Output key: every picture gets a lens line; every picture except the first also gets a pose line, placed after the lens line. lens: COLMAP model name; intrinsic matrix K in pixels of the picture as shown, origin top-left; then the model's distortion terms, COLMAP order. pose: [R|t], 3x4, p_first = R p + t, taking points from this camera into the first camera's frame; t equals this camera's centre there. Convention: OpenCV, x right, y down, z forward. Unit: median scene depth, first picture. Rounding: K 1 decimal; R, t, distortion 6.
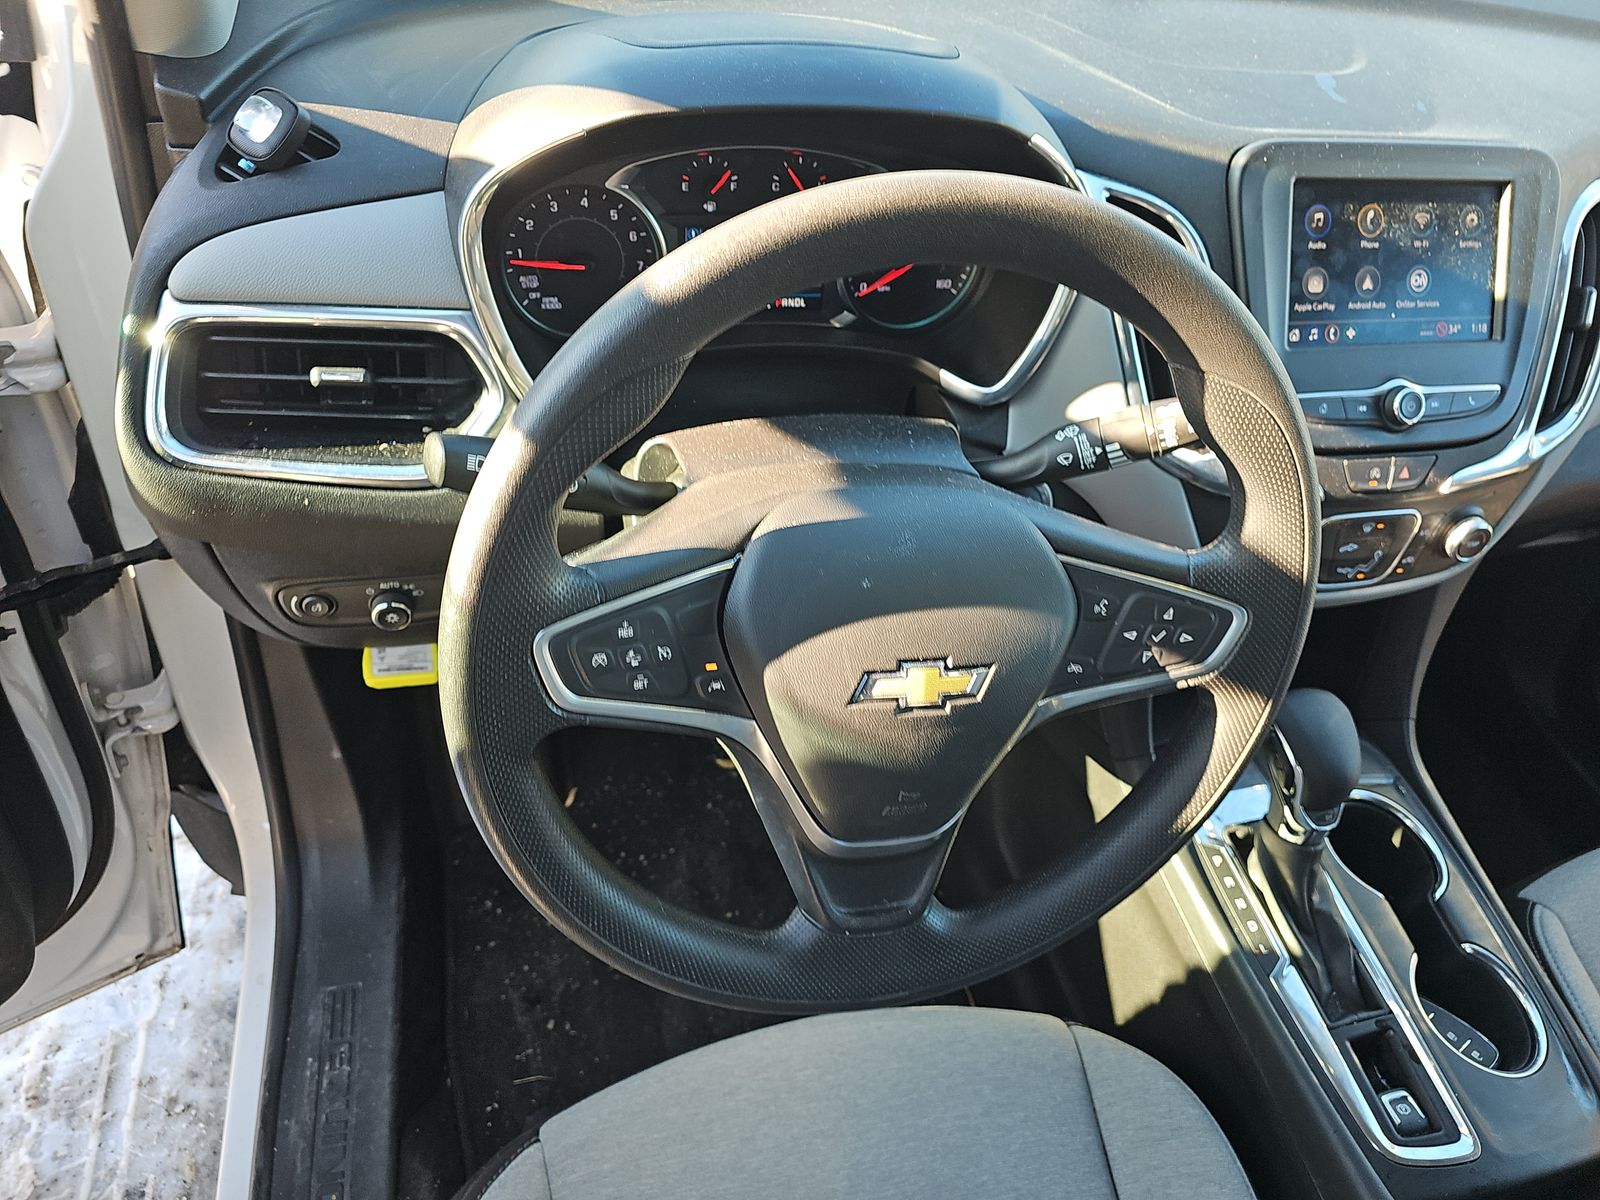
lens RADIAL K [[1102.7, 0, 803.7], [0, 1102.7, 630.2], [0, 0, 1]] dist [-0.001282, -0.000095]
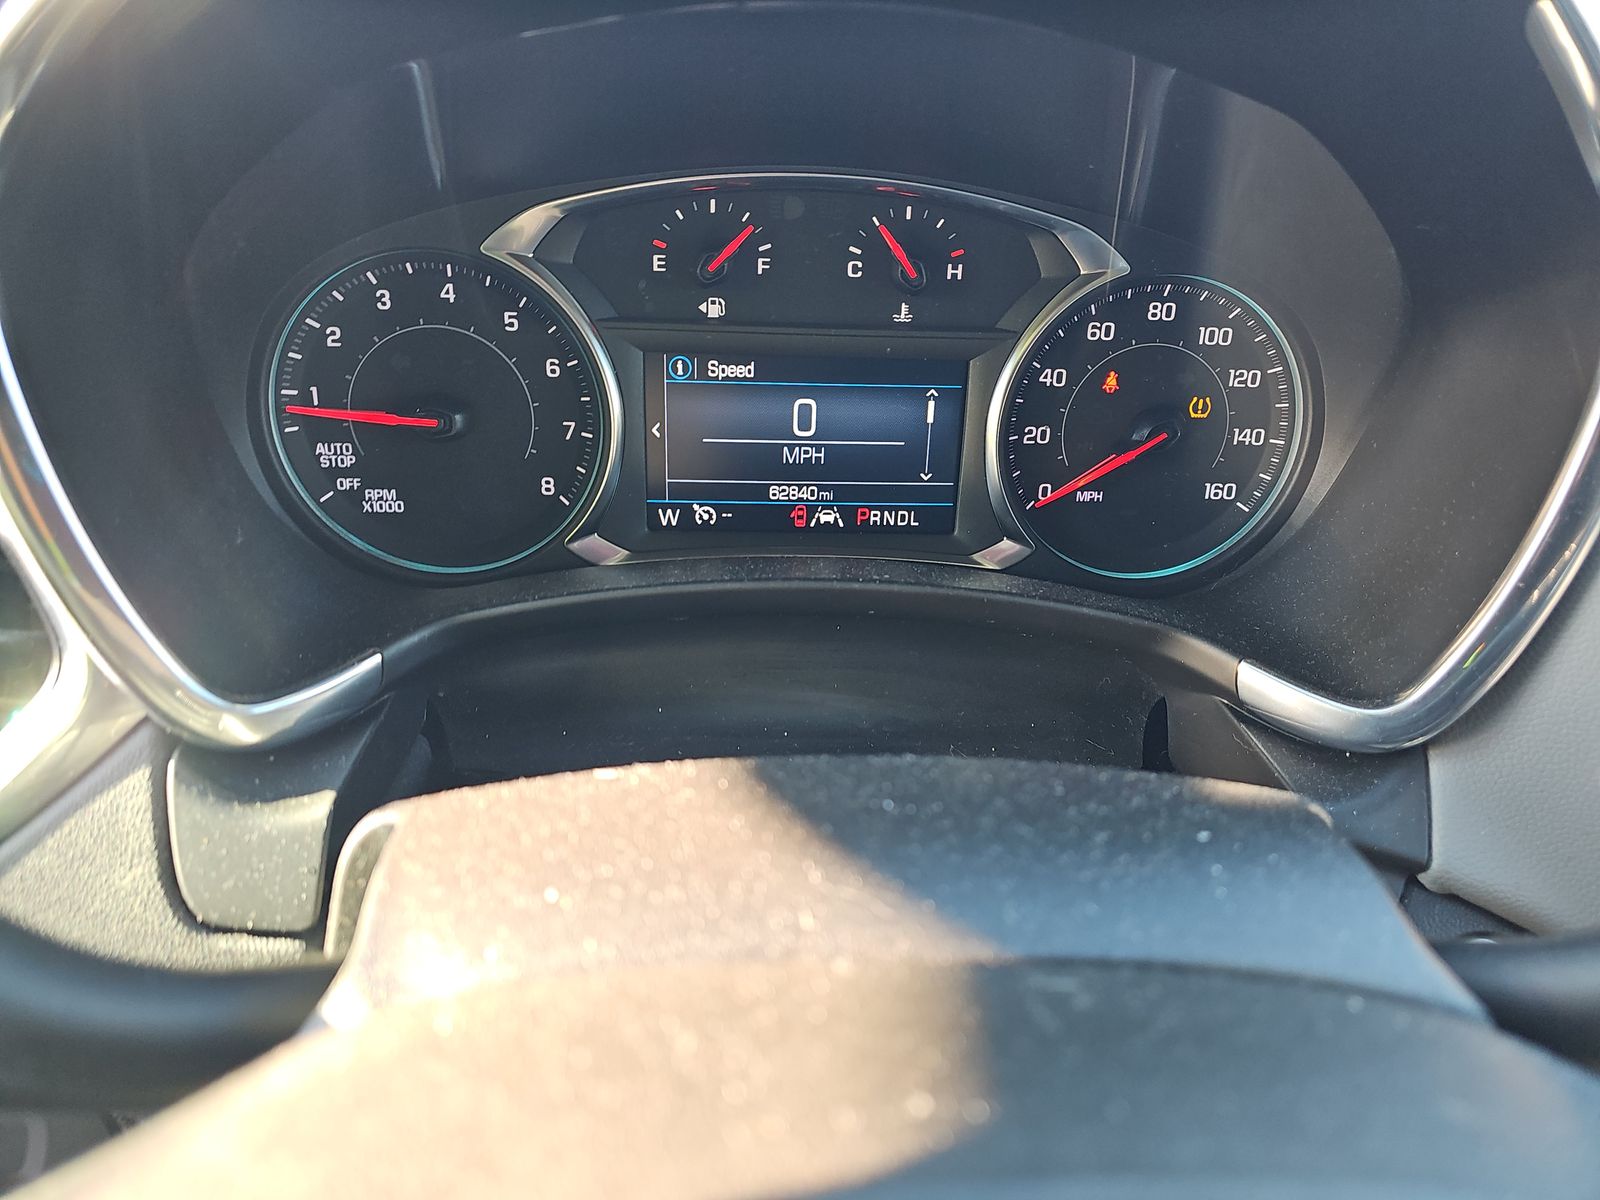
lens RADIAL K [[1102.7, 0, 803.7], [0, 1102.7, 630.2], [0, 0, 1]] dist [-0.001282, -0.000095]
pose [[0.986118, 0.027738, -0.163713, 0.033637], [-0.074447, 0.955154, -0.286599, -0.120718], [0.148422, 0.294808, 0.943959, 0.601049]]
